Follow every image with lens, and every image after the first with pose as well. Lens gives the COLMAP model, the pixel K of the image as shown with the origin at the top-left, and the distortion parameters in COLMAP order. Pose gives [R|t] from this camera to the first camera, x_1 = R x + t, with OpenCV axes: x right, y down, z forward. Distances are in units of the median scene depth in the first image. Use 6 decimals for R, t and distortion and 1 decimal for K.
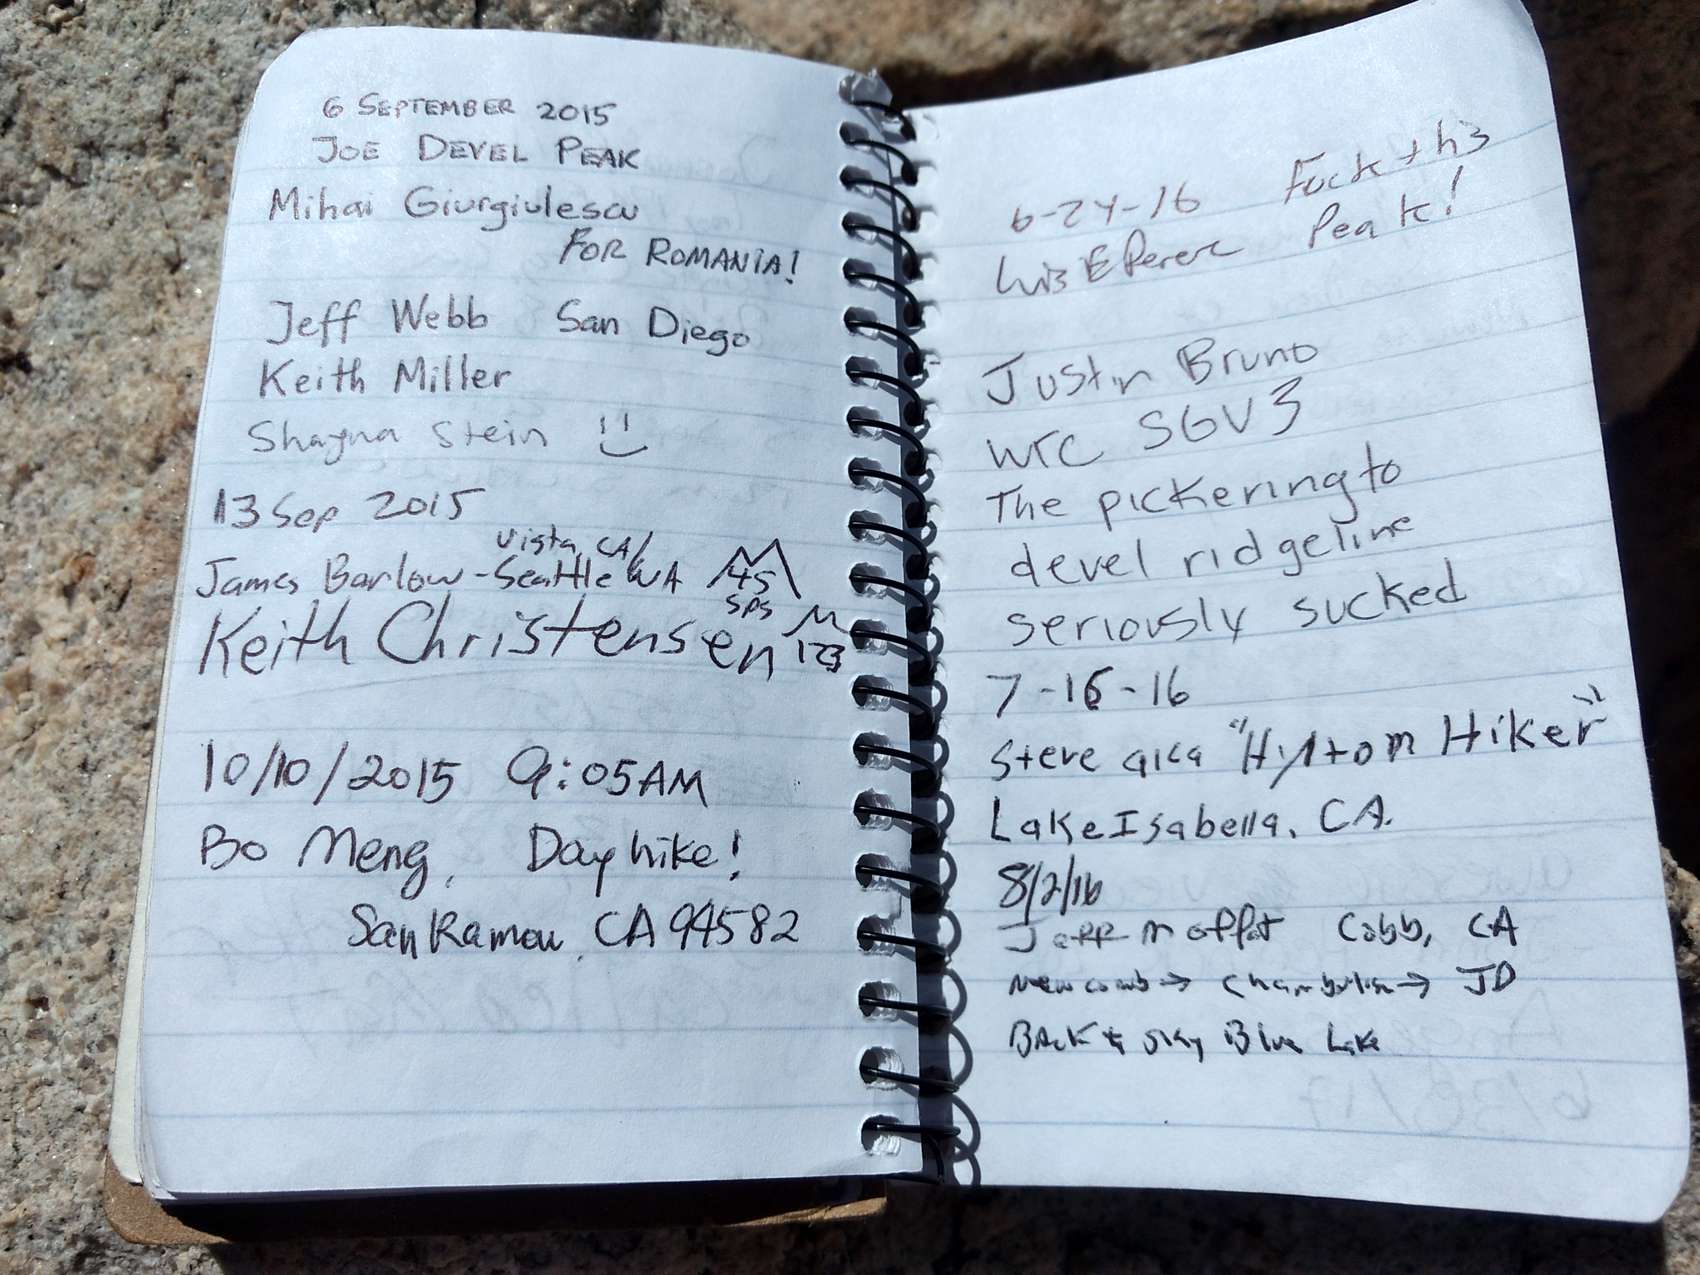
lens RADIAL K [[1338.3, 0, 844.8], [0, 1338.3, 611.7], [0, 0, 1]] dist [0.107859, -0.143377]
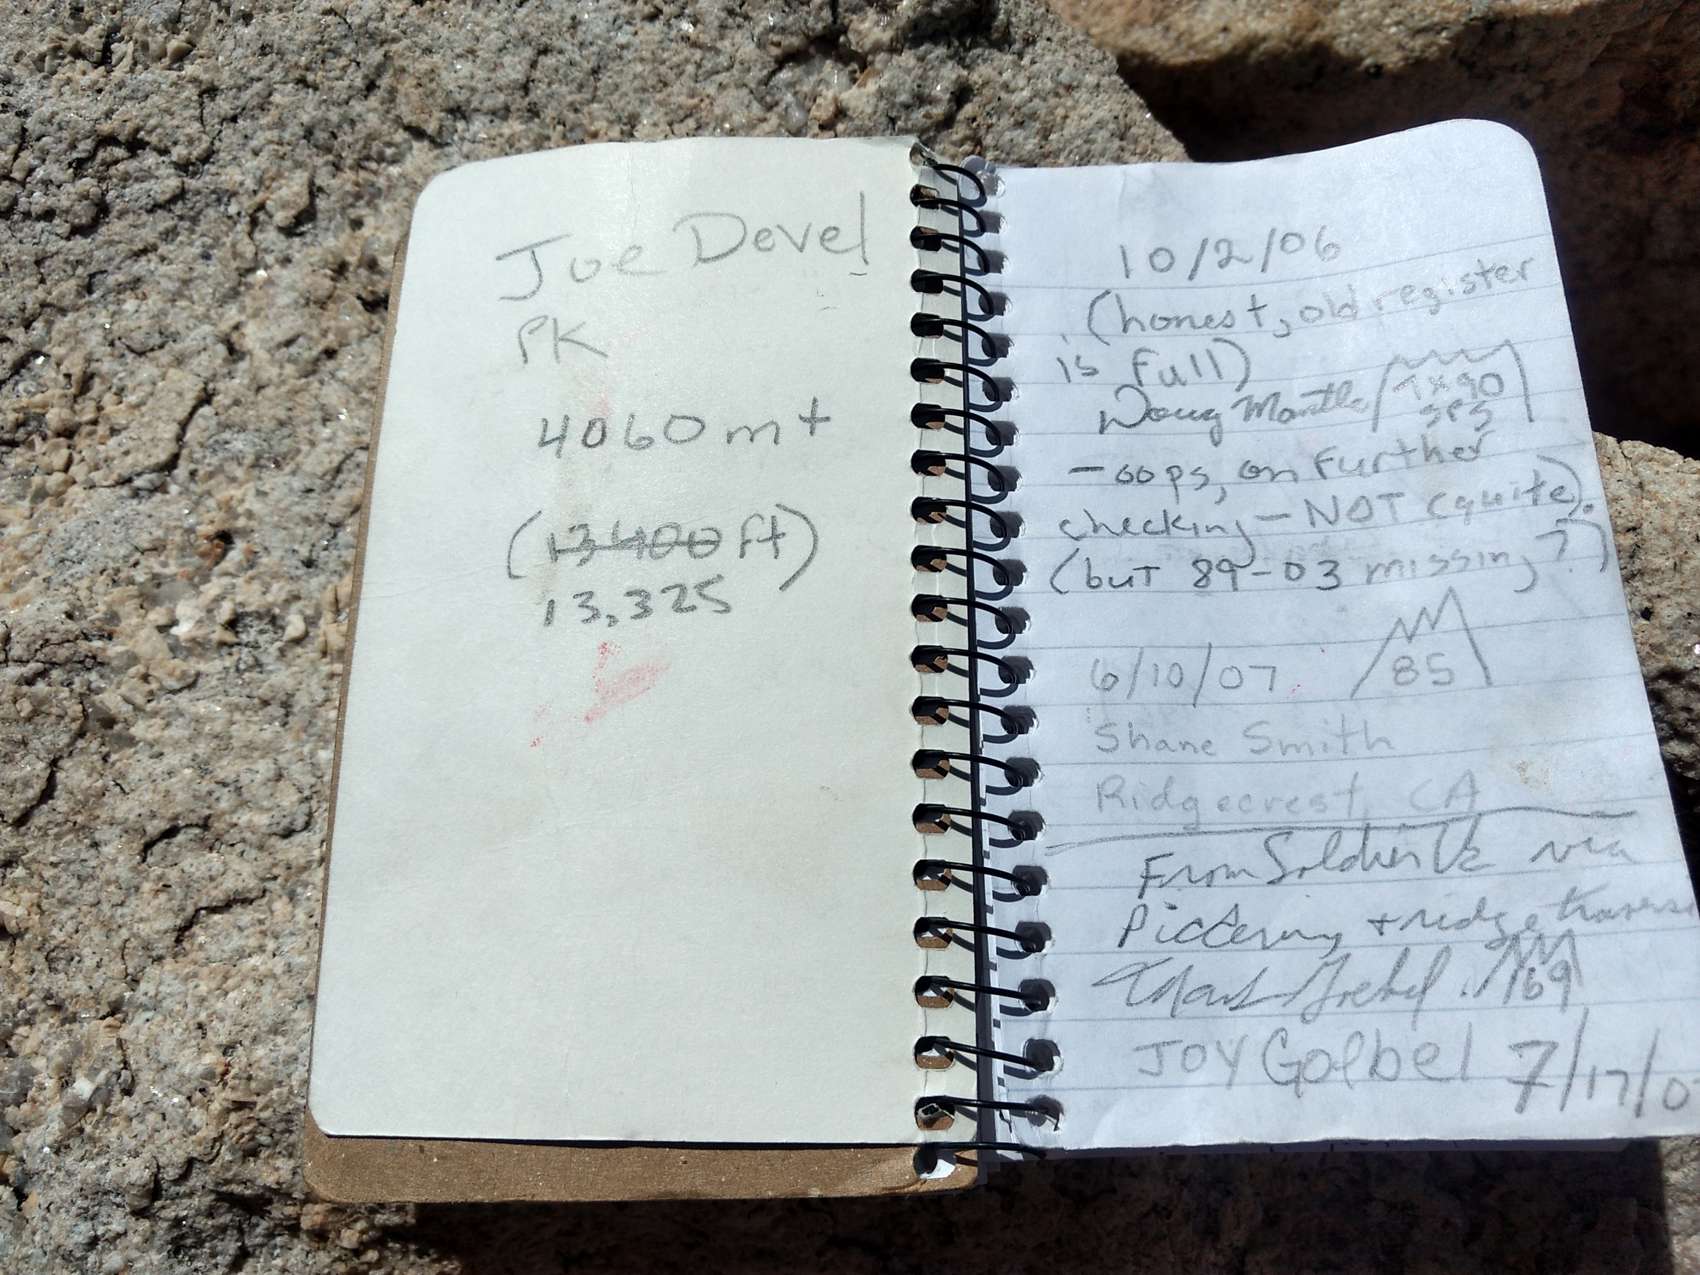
lens RADIAL K [[1401.5, 0, 858.4], [0, 1401.5, 613.7], [0, 0, 1]] dist [-0.264148, 0.512693]
pose [[0.999675, 0.025481, 0.001062, -0.223867], [-0.025490, 0.999638, 0.008653, 0.048731], [-0.000841, -0.008677, 0.999962, -0.099465]]
